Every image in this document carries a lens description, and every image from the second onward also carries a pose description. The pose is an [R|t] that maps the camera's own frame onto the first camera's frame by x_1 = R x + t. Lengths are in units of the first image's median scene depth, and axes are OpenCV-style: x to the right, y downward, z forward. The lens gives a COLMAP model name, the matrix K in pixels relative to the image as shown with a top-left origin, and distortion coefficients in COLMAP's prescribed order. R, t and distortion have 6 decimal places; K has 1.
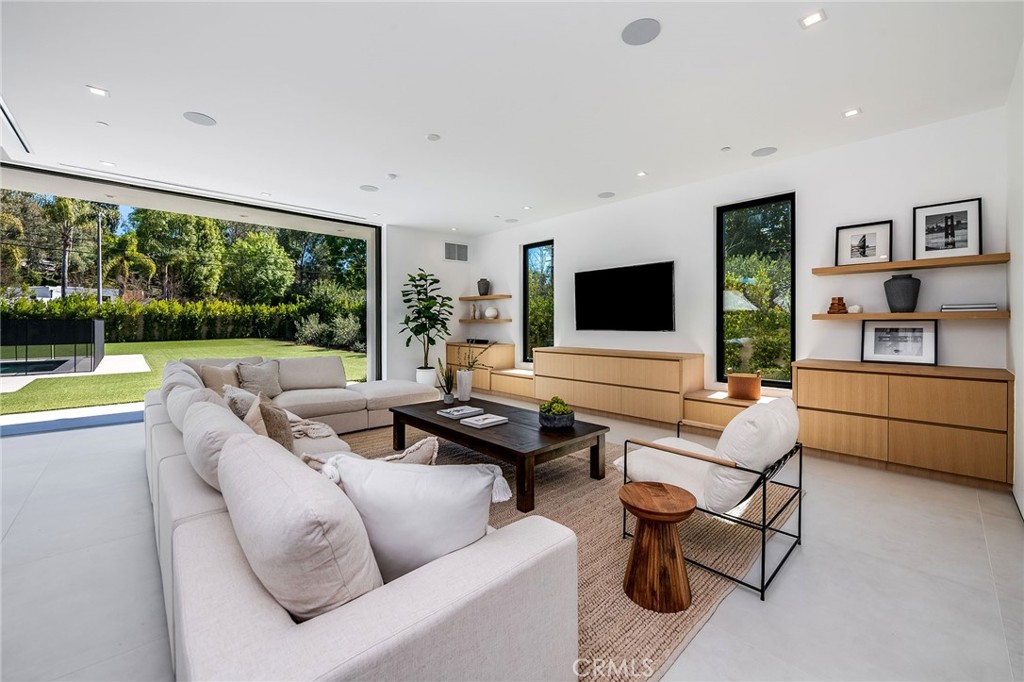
lens RADIAL K [[409.4, 0, 512.1], [0, 409.4, 324.0], [0, 0, 1]] dist [-0.000212, -0.000212]
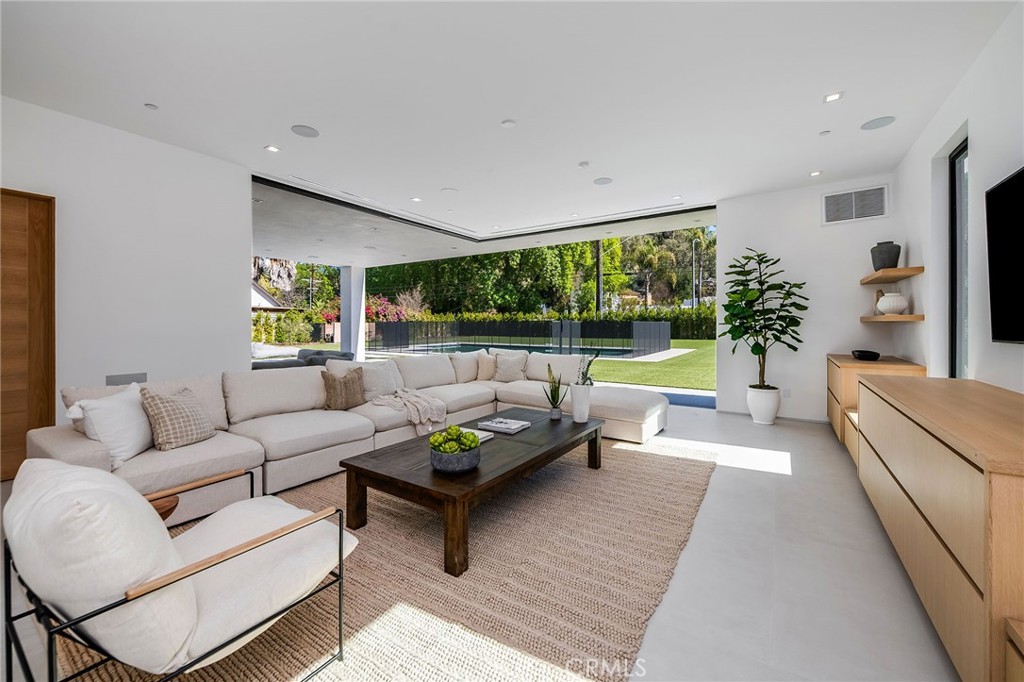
lens RADIAL K [[409.4, 0, 512.1], [0, 409.4, 324.0], [0, 0, 1]] dist [-0.000212, -0.000212]
pose [[0.241081, -0.003951, -0.970497, 0.275990], [0.001765, 0.999992, -0.003632, 0.000914], [0.970503, -0.000837, 0.241086, 0.306075]]
